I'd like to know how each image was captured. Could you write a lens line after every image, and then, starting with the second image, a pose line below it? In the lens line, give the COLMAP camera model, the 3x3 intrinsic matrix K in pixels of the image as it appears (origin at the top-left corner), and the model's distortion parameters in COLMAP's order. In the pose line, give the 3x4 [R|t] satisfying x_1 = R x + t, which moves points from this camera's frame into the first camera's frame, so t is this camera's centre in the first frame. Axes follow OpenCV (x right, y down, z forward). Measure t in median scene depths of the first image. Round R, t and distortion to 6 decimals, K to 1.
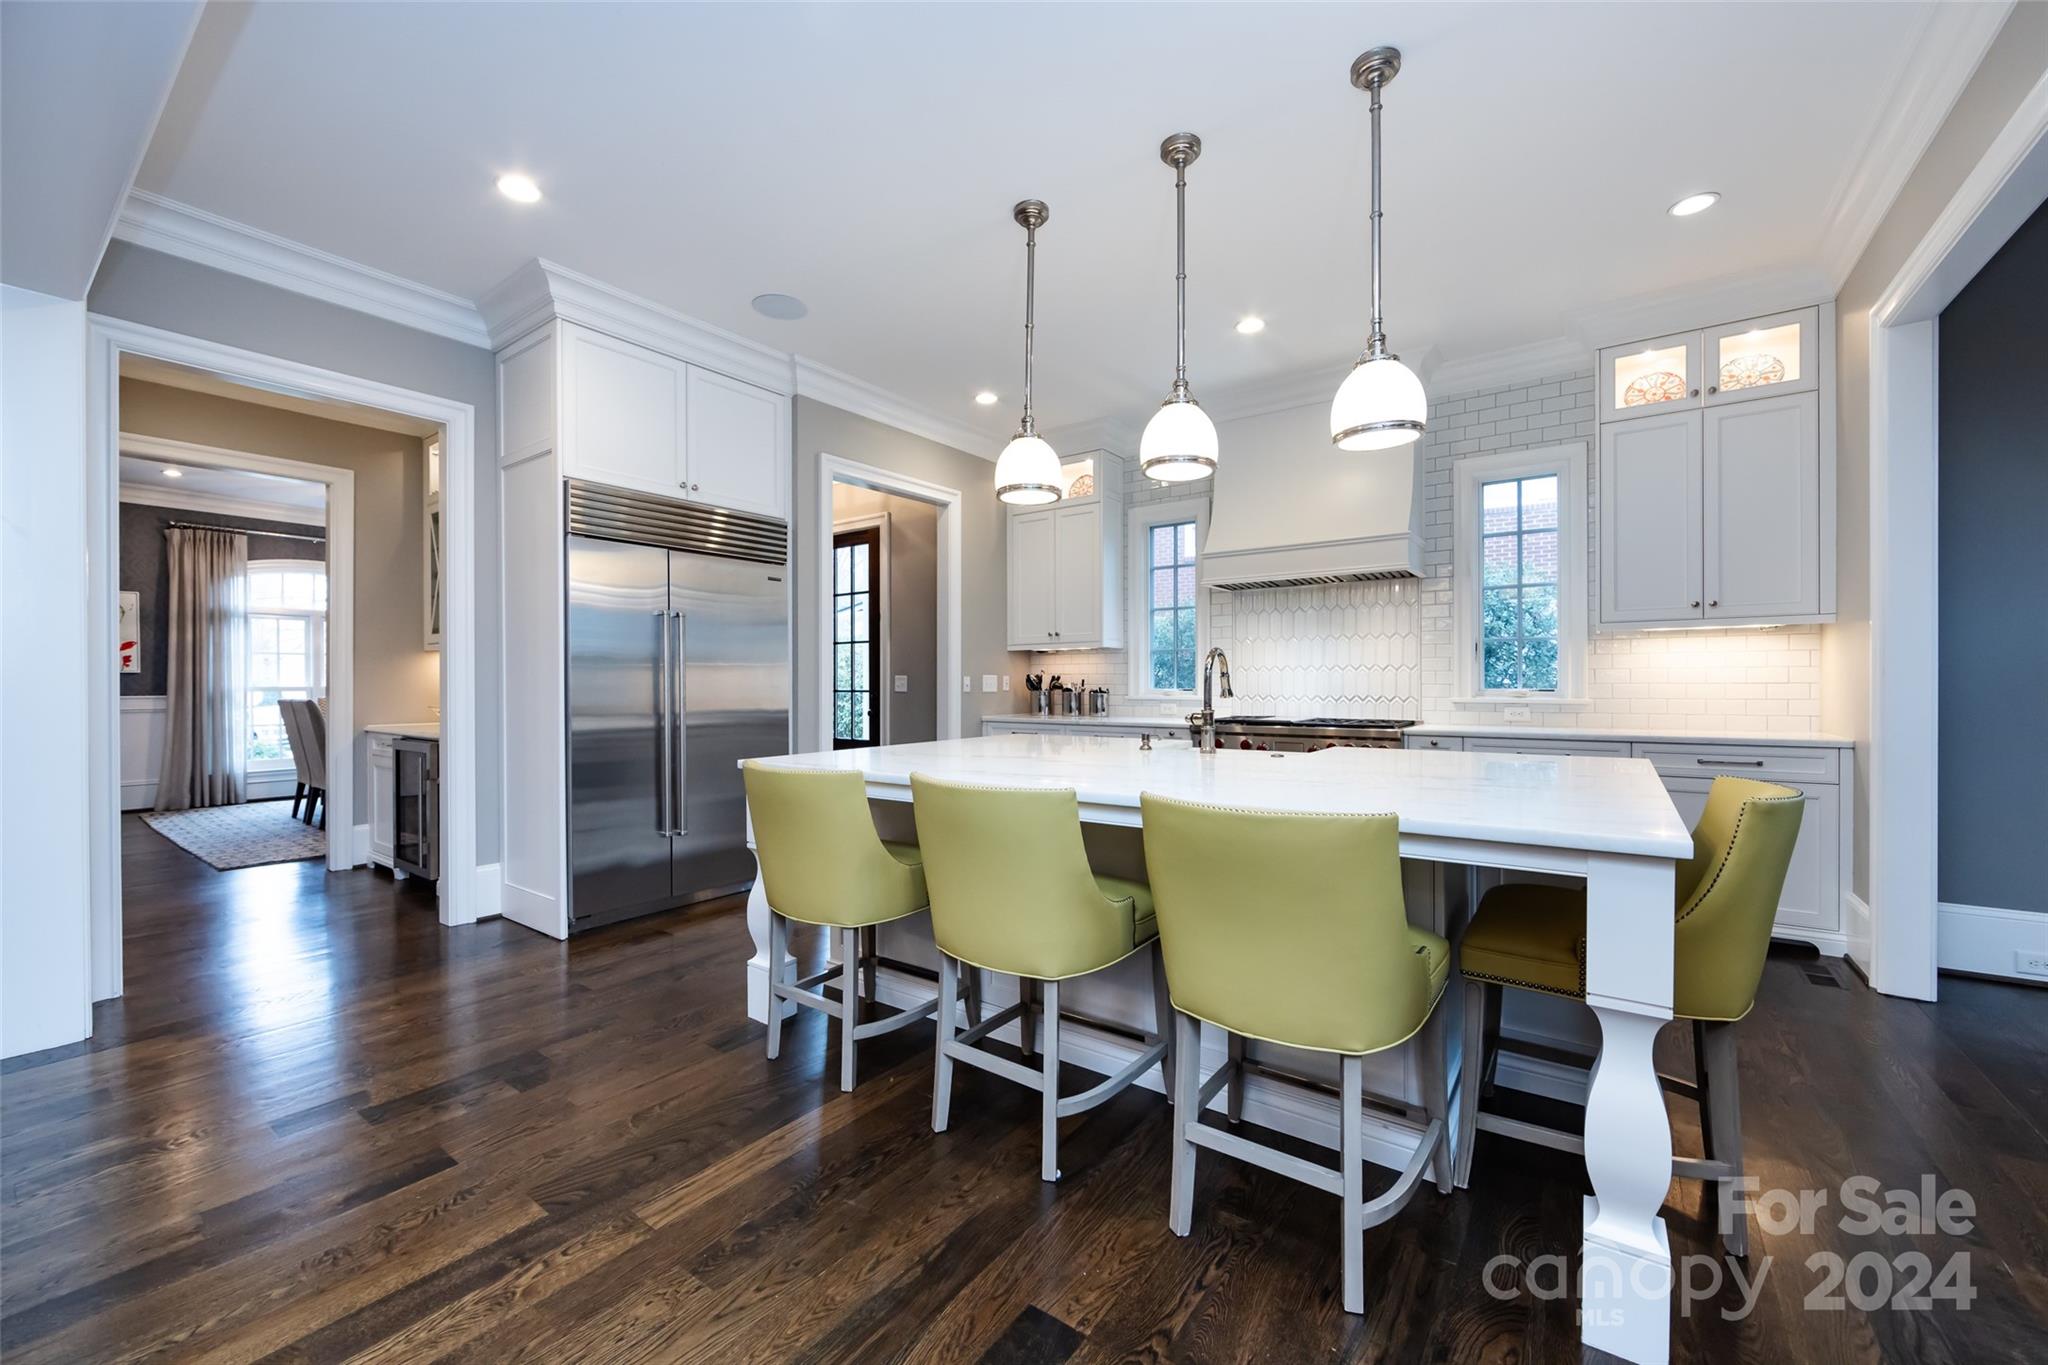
lens RADIAL K [[803.8, 0, 1018.0], [0, 803.8, 689.7], [0, 0, 1]] dist [-0.002232, -0.000044]
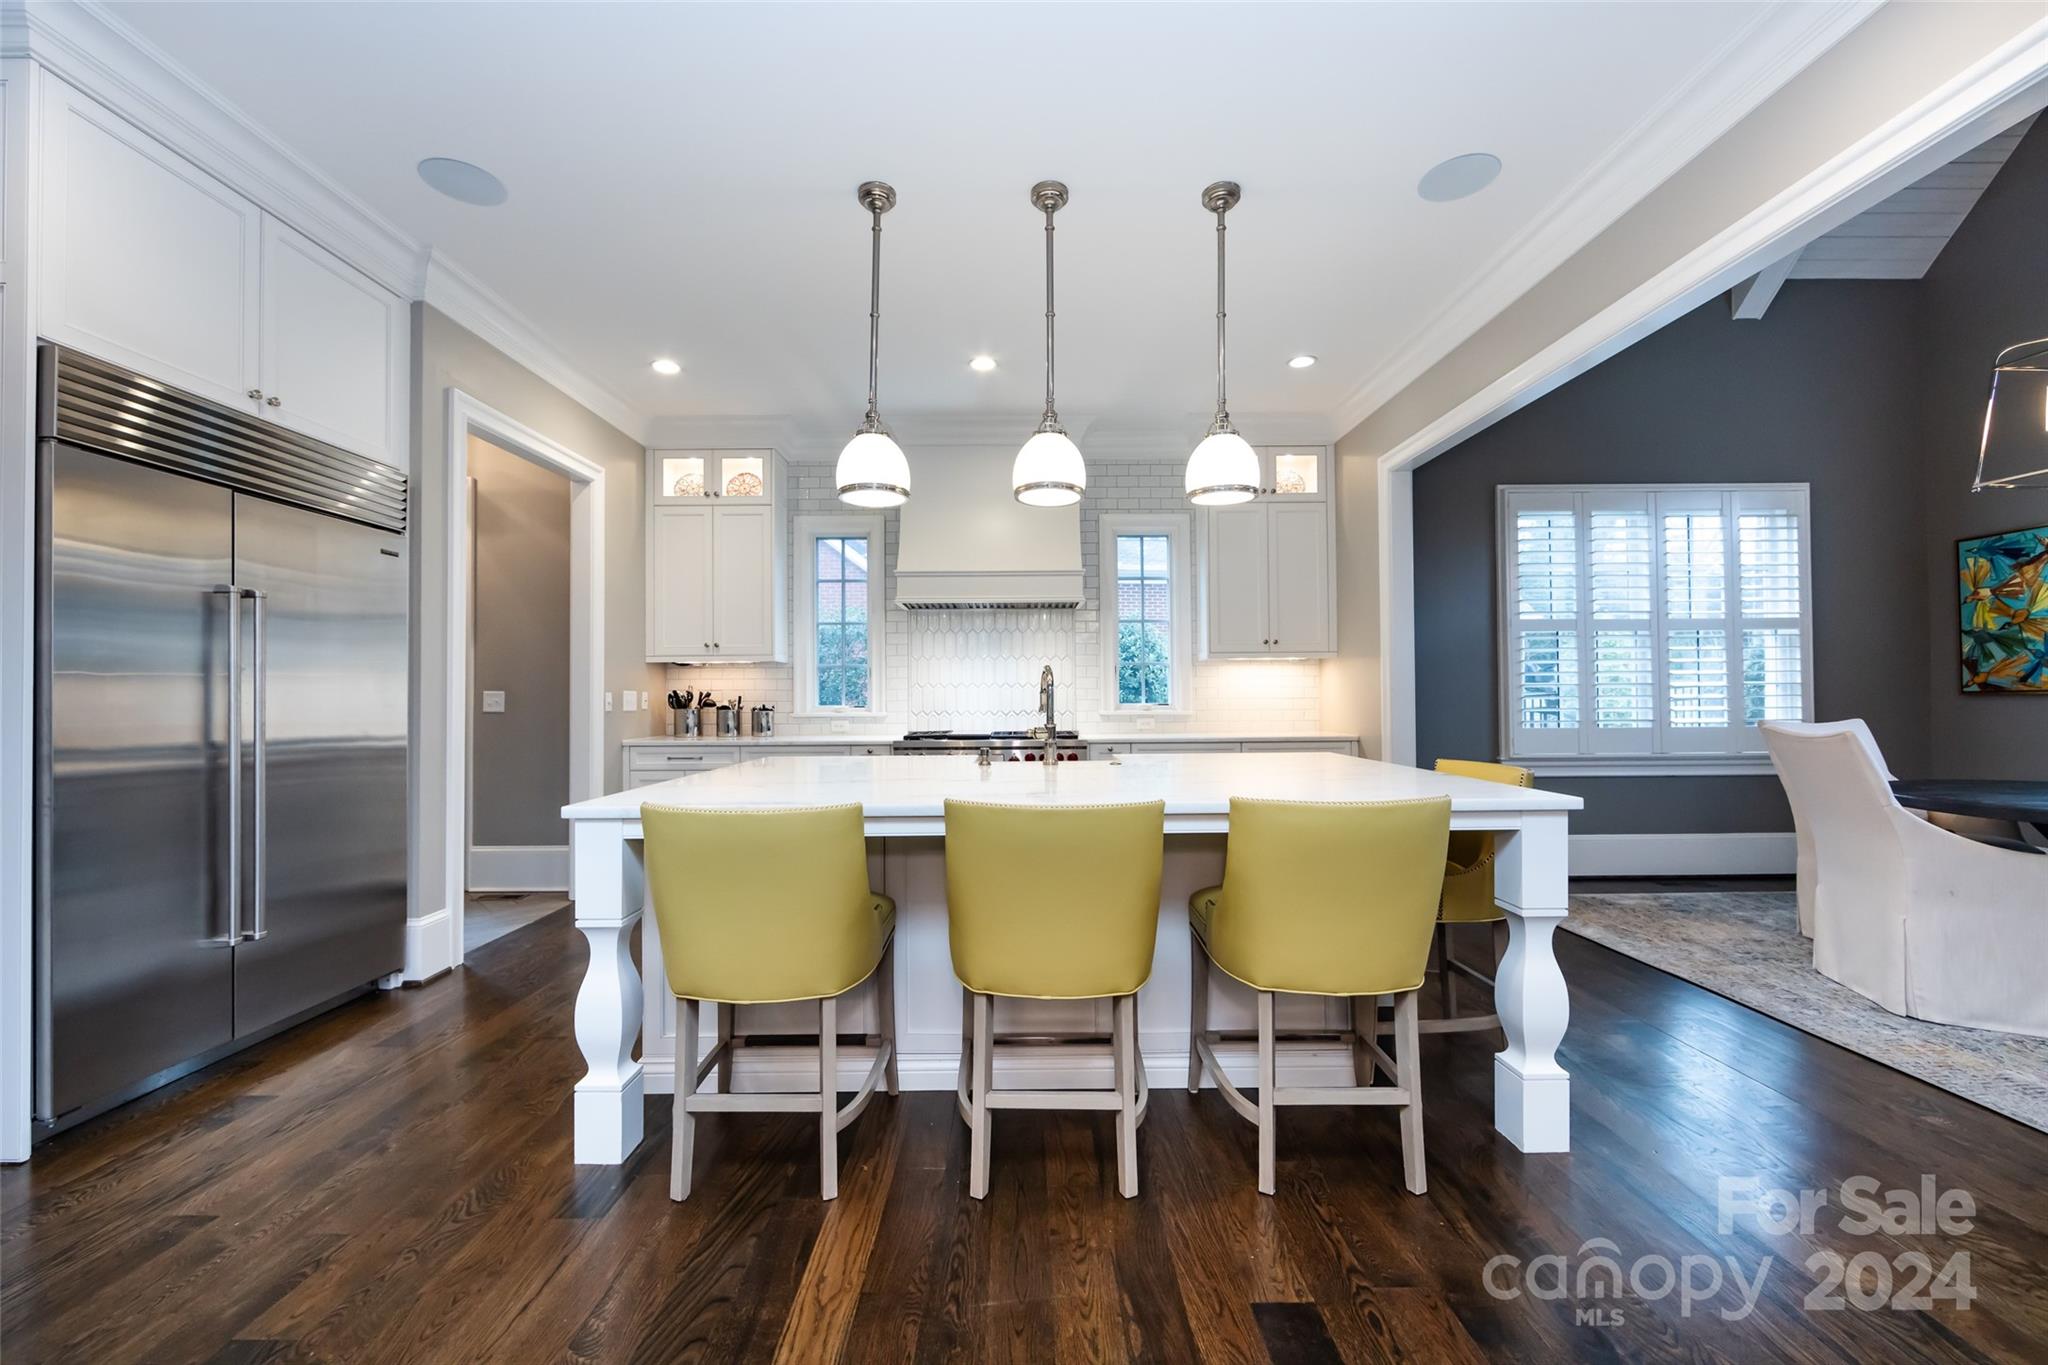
lens RADIAL K [[803.8, 0, 1018.0], [0, 803.8, 689.7], [0, 0, 1]] dist [-0.002232, -0.000044]
pose [[0.805663, 0.004893, 0.592353, -0.269988], [0.007917, 0.999788, -0.019026, -0.000116], [-0.592321, 0.020018, 0.805454, 0.108199]]
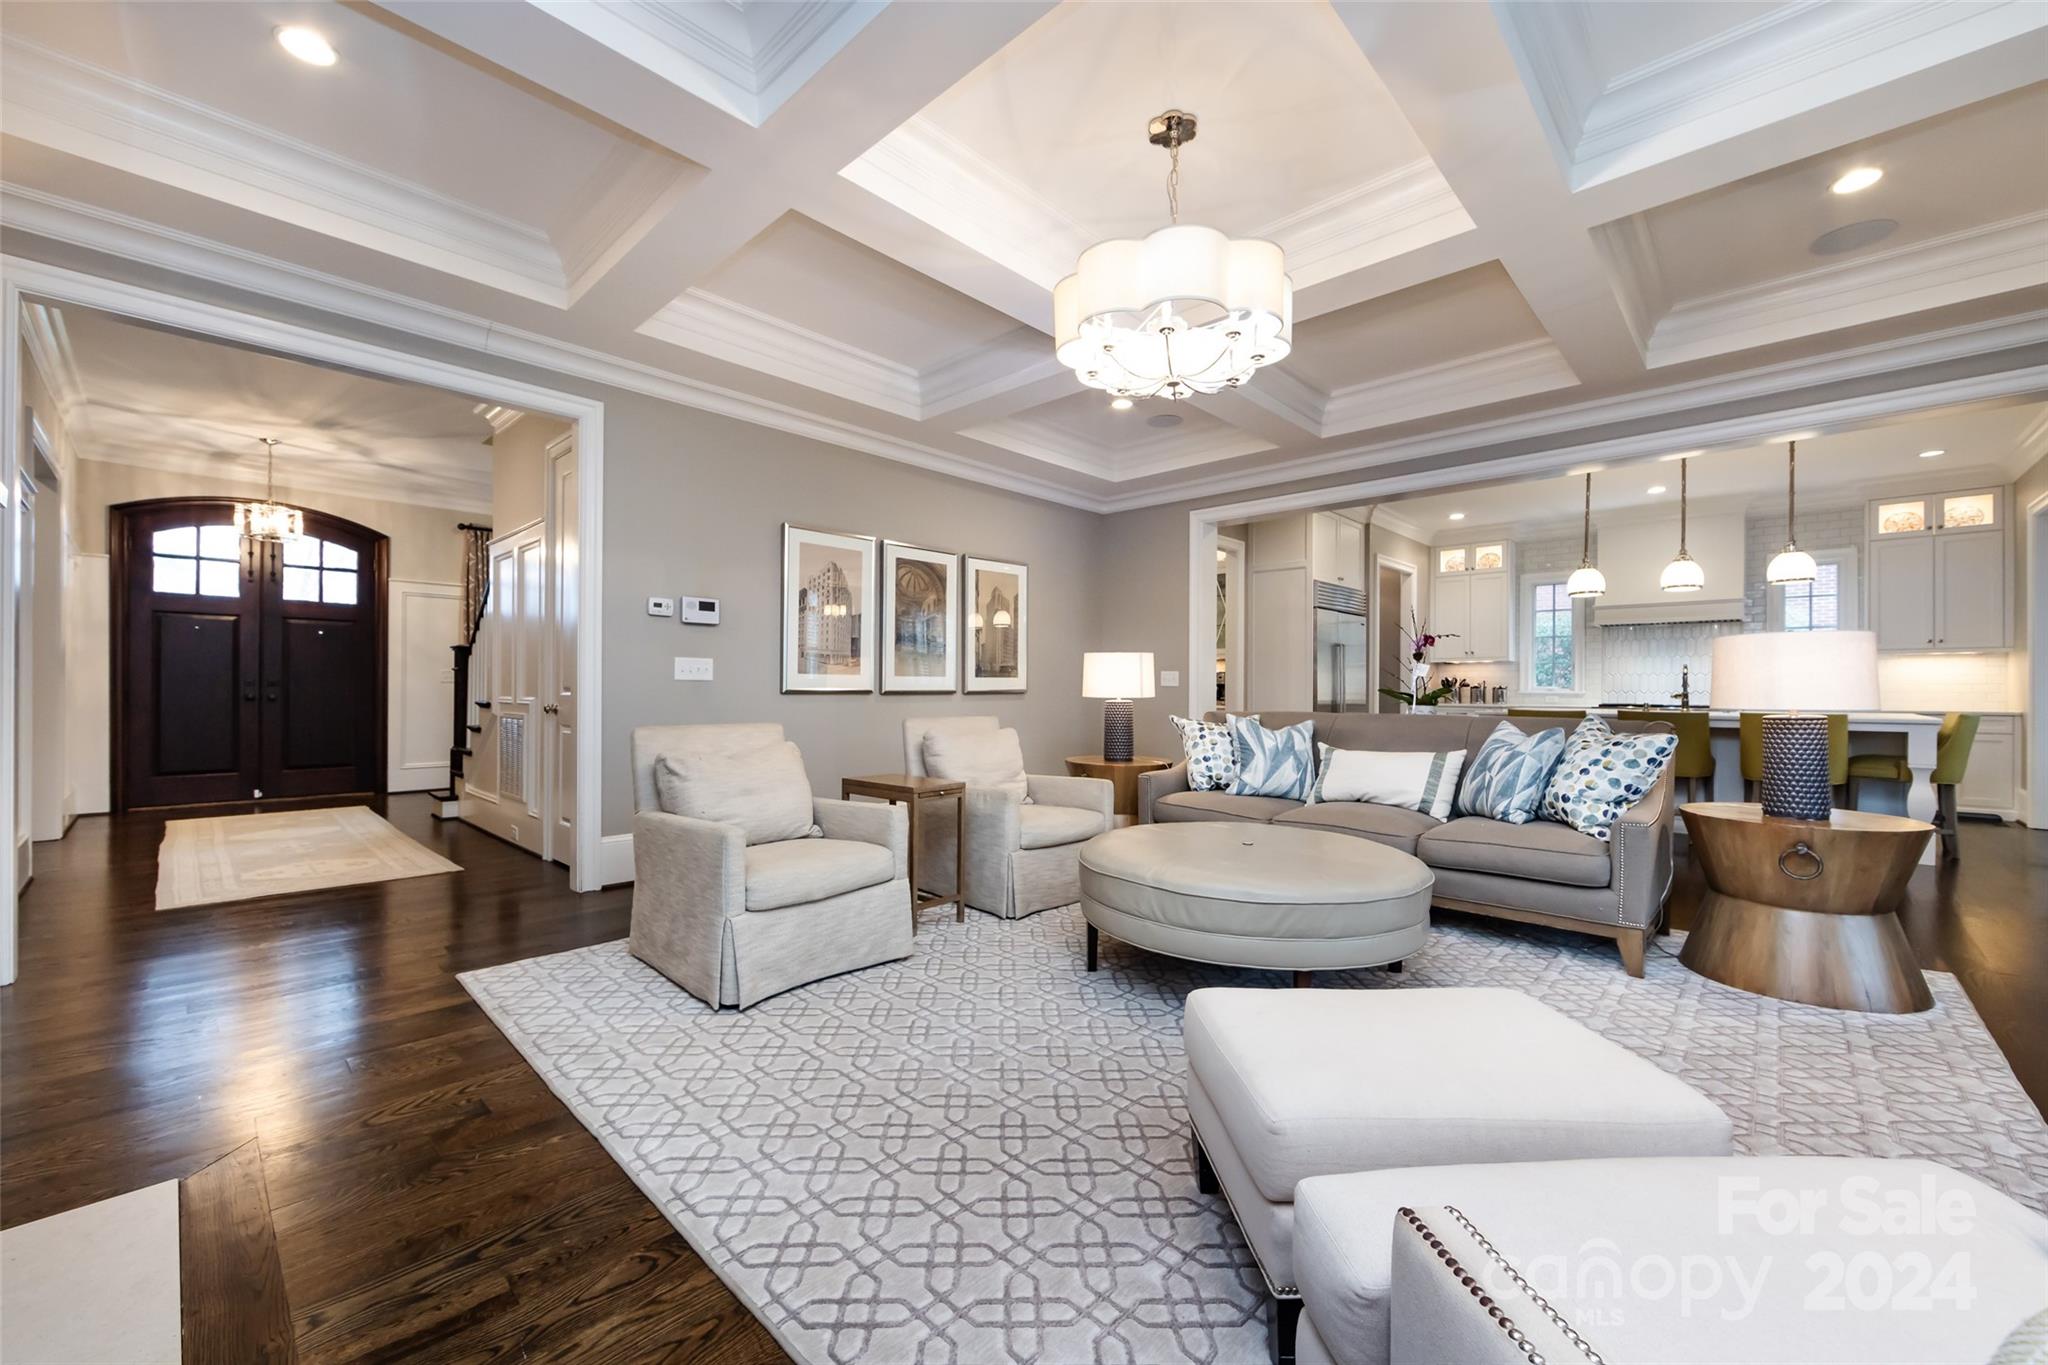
lens RADIAL K [[803.8, 0, 1018.0], [0, 803.8, 689.7], [0, 0, 1]] dist [-0.002232, -0.000044]
pose [[0.991746, 0.005647, -0.128092, -0.833583], [-0.006071, 0.999977, -0.002913, 0.019947], [0.128072, 0.003667, 0.991758, -0.916682]]
